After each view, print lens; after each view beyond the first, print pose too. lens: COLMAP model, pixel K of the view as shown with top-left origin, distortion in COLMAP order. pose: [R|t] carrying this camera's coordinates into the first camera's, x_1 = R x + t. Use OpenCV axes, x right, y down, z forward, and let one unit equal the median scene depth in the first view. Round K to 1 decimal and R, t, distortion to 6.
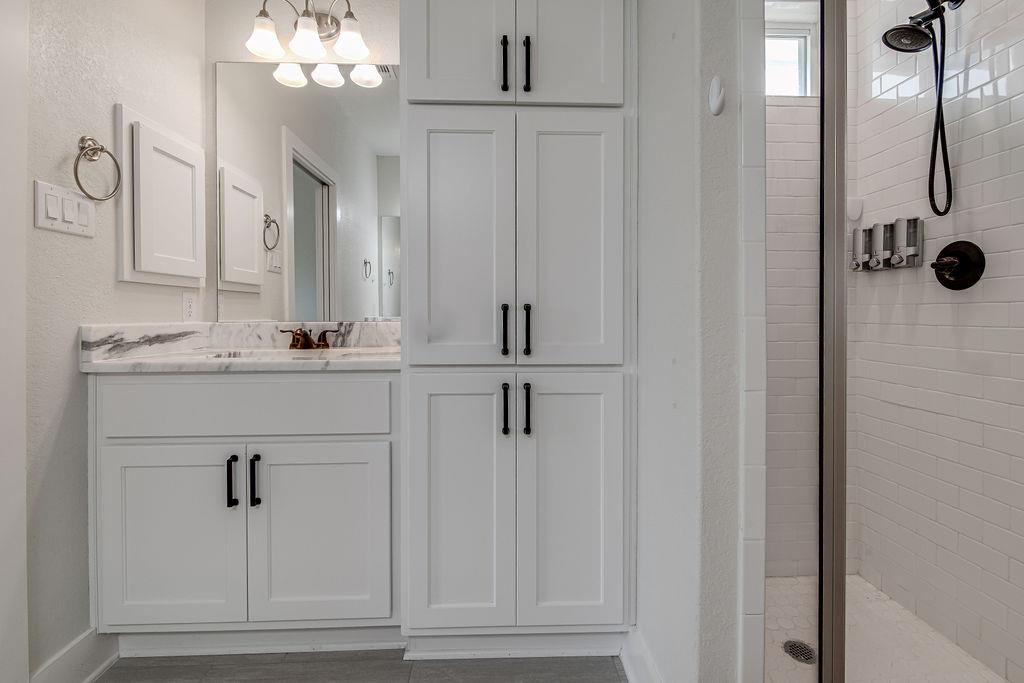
lens RADIAL K [[445.7, 0, 514.7], [0, 445.7, 318.3], [0, 0, 1]] dist [0.001200, -0.002386]
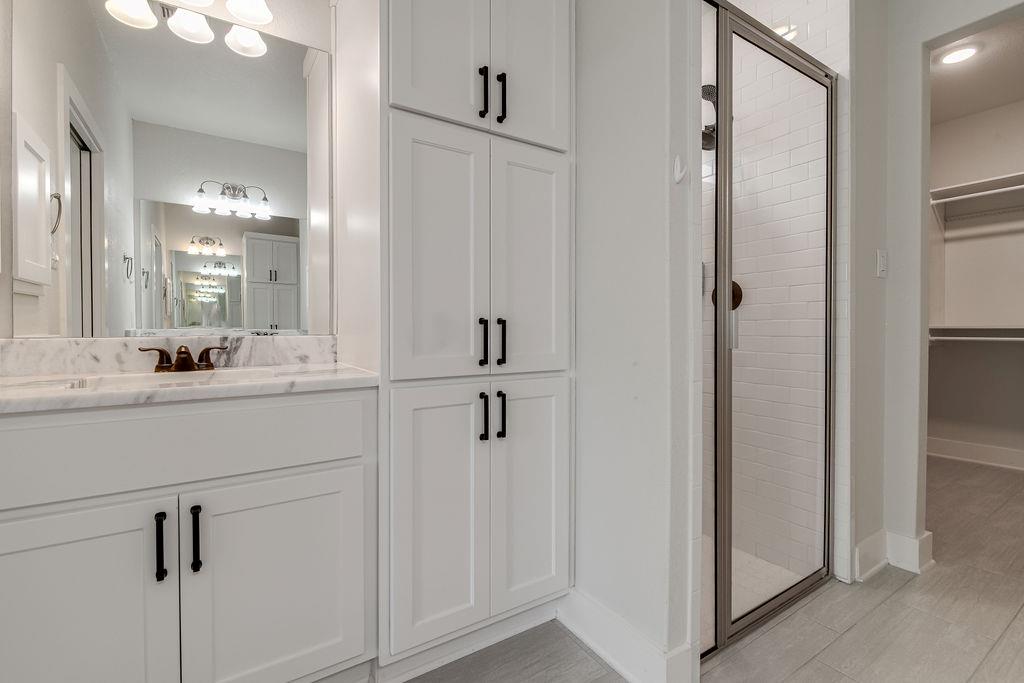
lens RADIAL K [[445.7, 0, 522.7], [0, 445.7, 331.8], [0, 0, 1]] dist [0.001200, -0.002386]
pose [[0.866411, -0.004198, 0.499313, -0.452265], [0.002999, 0.999990, 0.003204, -0.002139], [-0.499322, -0.001278, 0.866416, 0.027759]]
